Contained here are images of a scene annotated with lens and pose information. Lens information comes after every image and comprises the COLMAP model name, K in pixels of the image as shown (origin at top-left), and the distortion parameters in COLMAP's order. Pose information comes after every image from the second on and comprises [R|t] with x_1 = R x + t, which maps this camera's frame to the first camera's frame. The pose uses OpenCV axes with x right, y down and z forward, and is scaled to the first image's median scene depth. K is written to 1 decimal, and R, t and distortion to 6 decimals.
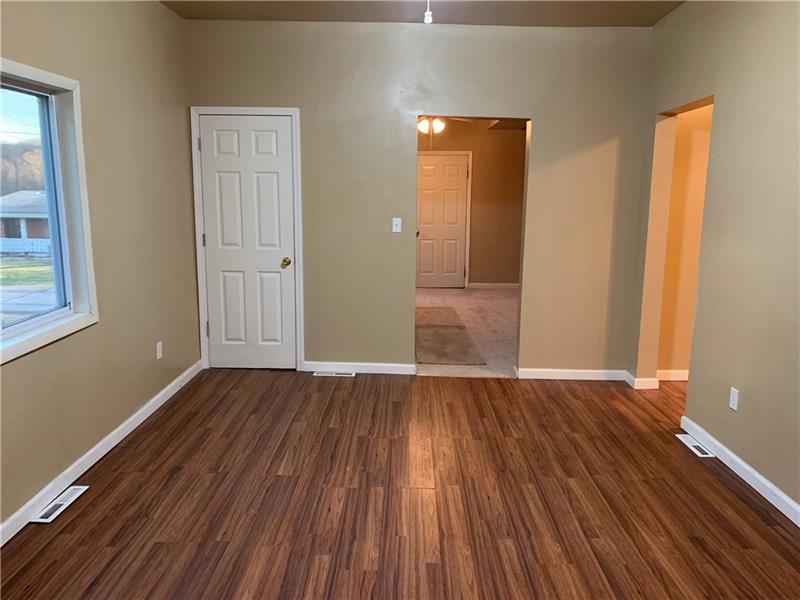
lens RADIAL K [[607.6, 0, 398.2], [0, 607.6, 298.6], [0, 0, 1]] dist [0.015125, -0.014891]
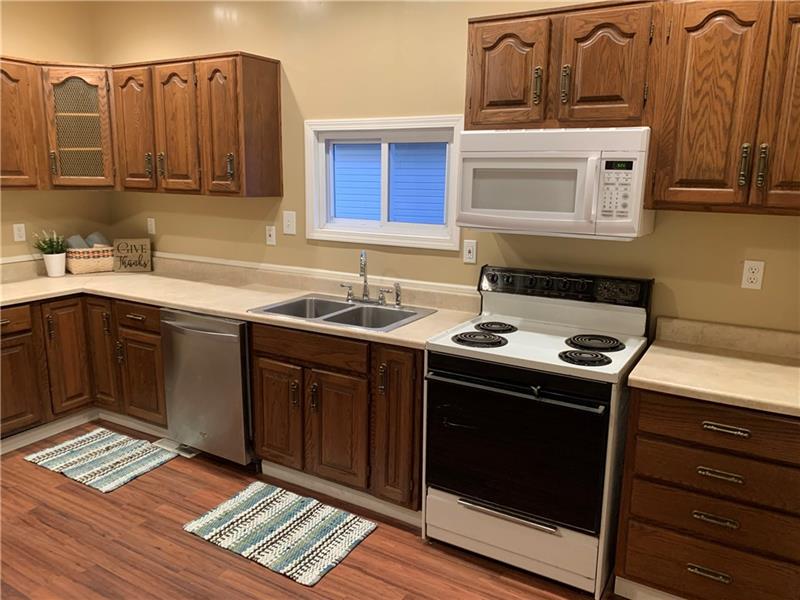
lens RADIAL K [[607.6, 0, 393.8], [0, 607.6, 296.4], [0, 0, 1]] dist [0.015125, -0.014891]
pose [[0.490492, -0.172705, 0.854161, -0.697423], [0.139935, 0.983055, 0.118411, -0.093760], [-0.860137, 0.061447, 0.506348, 0.198322]]
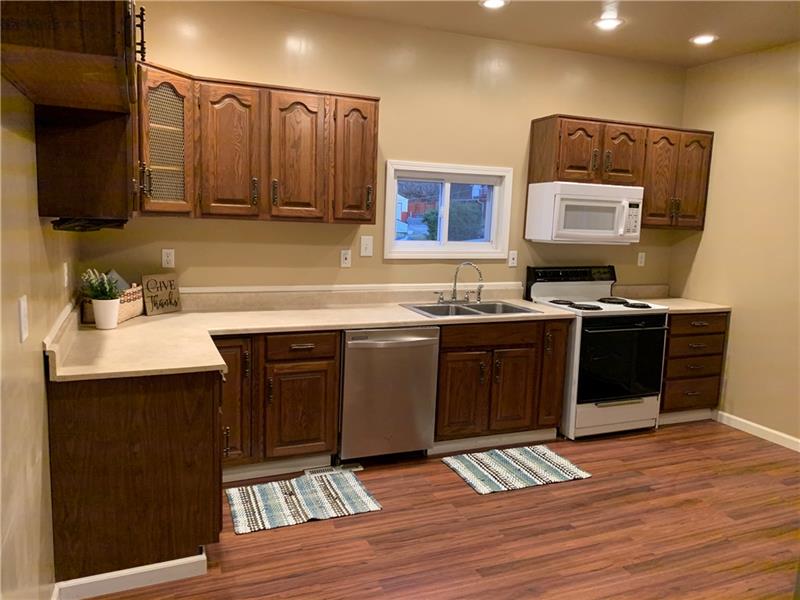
lens RADIAL K [[607.6, 0, 396.2], [0, 607.6, 299.2], [0, 0, 1]] dist [0.015125, -0.014891]
pose [[-0.396377, -0.147617, 0.906142, -1.065510], [0.122367, 0.969688, 0.211497, -0.310407], [-0.909896, 0.194715, -0.366299, 1.582451]]
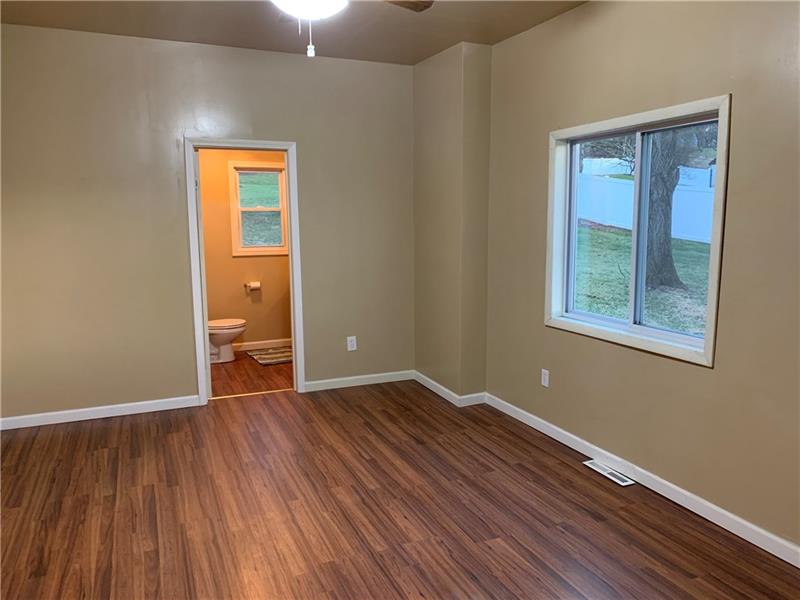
lens RADIAL K [[607.6, 0, 397.9], [0, 607.6, 300.1], [0, 0, 1]] dist [0.015125, -0.014891]
pose [[-0.912003, 0.060018, -0.405768, 0.322074], [-0.069877, 0.952044, 0.297875, -0.345089], [0.404187, 0.300017, -0.864074, 1.883478]]
